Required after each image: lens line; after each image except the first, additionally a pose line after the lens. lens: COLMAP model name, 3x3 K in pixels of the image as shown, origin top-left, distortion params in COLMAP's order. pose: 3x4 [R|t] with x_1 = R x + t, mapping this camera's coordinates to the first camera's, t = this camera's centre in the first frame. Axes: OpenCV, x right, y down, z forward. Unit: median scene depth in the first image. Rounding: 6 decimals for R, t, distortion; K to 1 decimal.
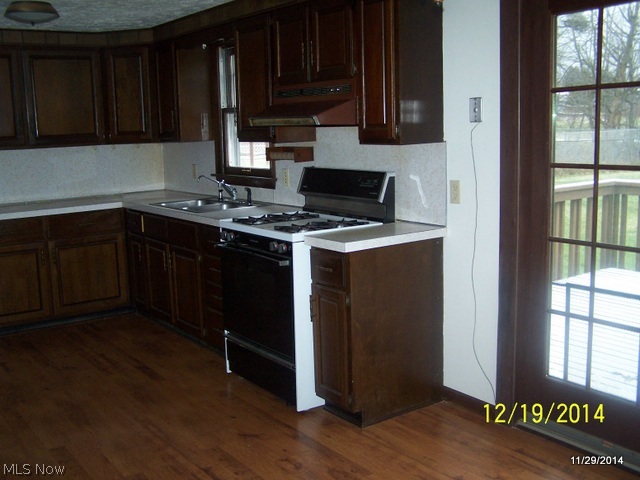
lens RADIAL K [[781.0, 0, 320.0], [0, 781.0, 240.0], [0, 0, 1]] dist [-0.007979, -0.002097]
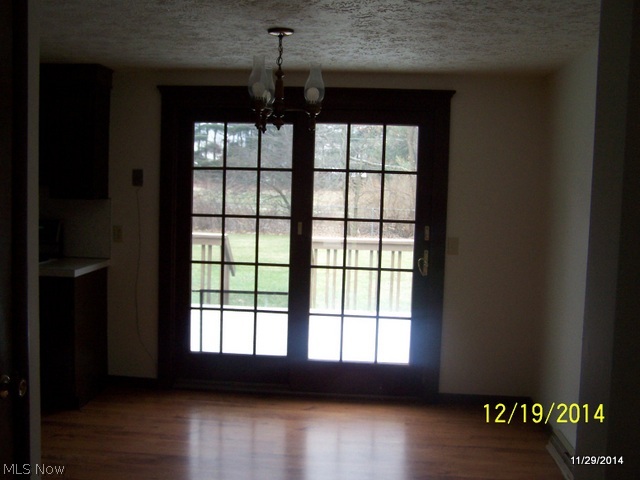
lens RADIAL K [[781.0, 0, 320.0], [0, 781.0, 240.0], [0, 0, 1]] dist [-0.007979, -0.002097]
pose [[0.644526, -0.018867, 0.764350, -0.694025], [0.073228, 0.996623, -0.037148, 0.030438], [-0.761068, 0.079915, 0.643731, -0.199848]]
